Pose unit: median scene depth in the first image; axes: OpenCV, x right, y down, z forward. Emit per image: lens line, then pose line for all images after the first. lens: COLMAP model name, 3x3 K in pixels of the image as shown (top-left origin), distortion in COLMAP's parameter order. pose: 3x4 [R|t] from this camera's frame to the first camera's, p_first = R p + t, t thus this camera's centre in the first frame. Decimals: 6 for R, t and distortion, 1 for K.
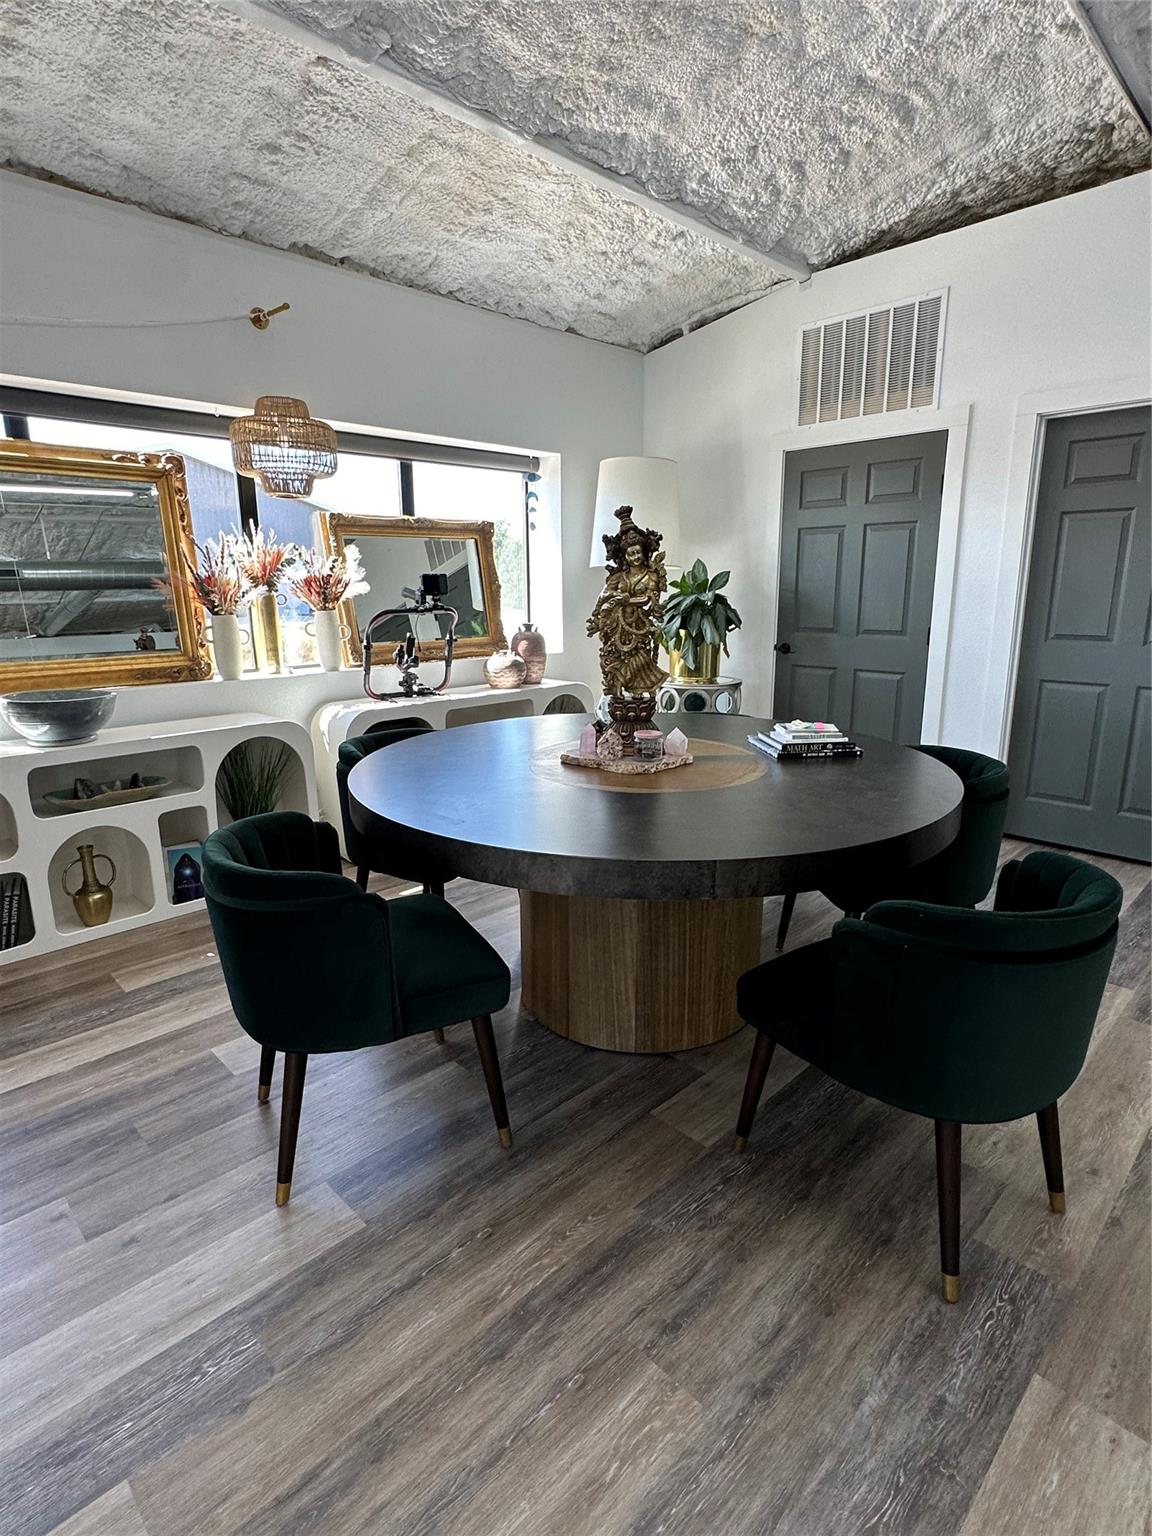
lens RADIAL K [[791.6, 0, 576.0], [0, 791.6, 768.0], [0, 0, 1]] dist [-0.003601, -0.000639]
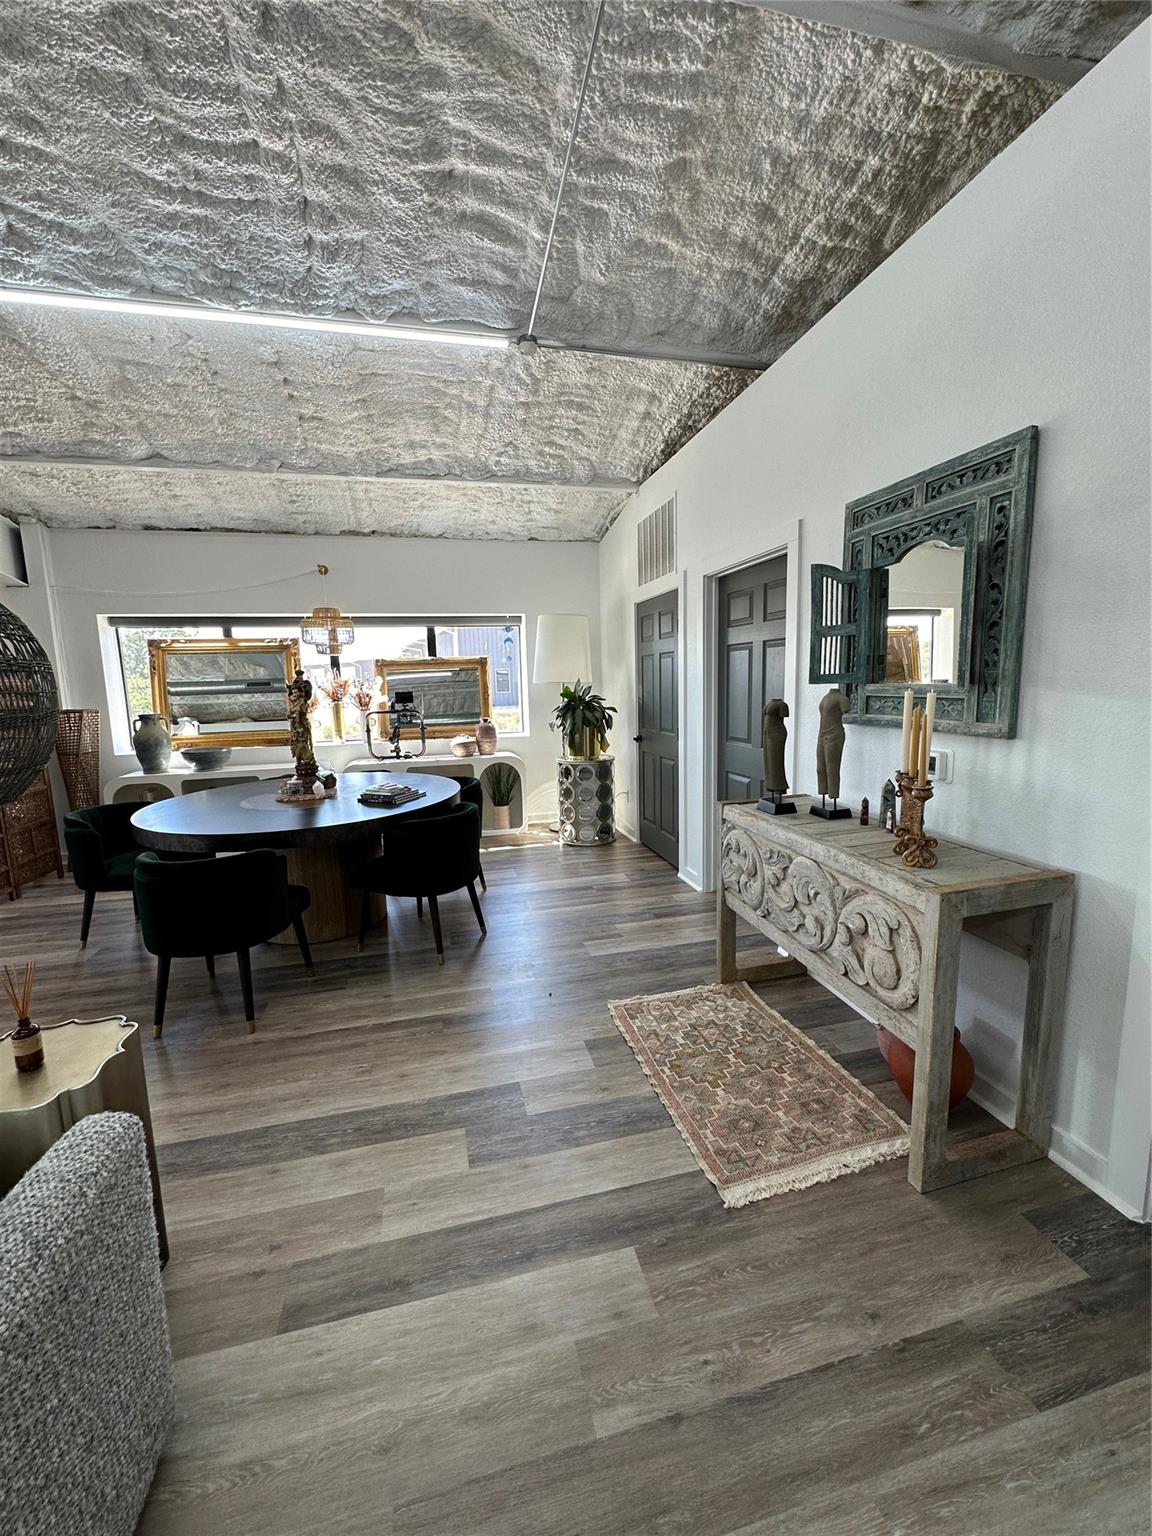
lens RADIAL K [[614.4, 0, 578.6], [0, 614.4, 766.0], [0, 0, 1]] dist [-0.002467, 0.000123]
pose [[0.861126, 0.056536, -0.505238, 0.878488], [-0.096656, 0.993878, -0.053525, -0.041267], [0.499118, 0.094926, 0.861319, 0.011780]]
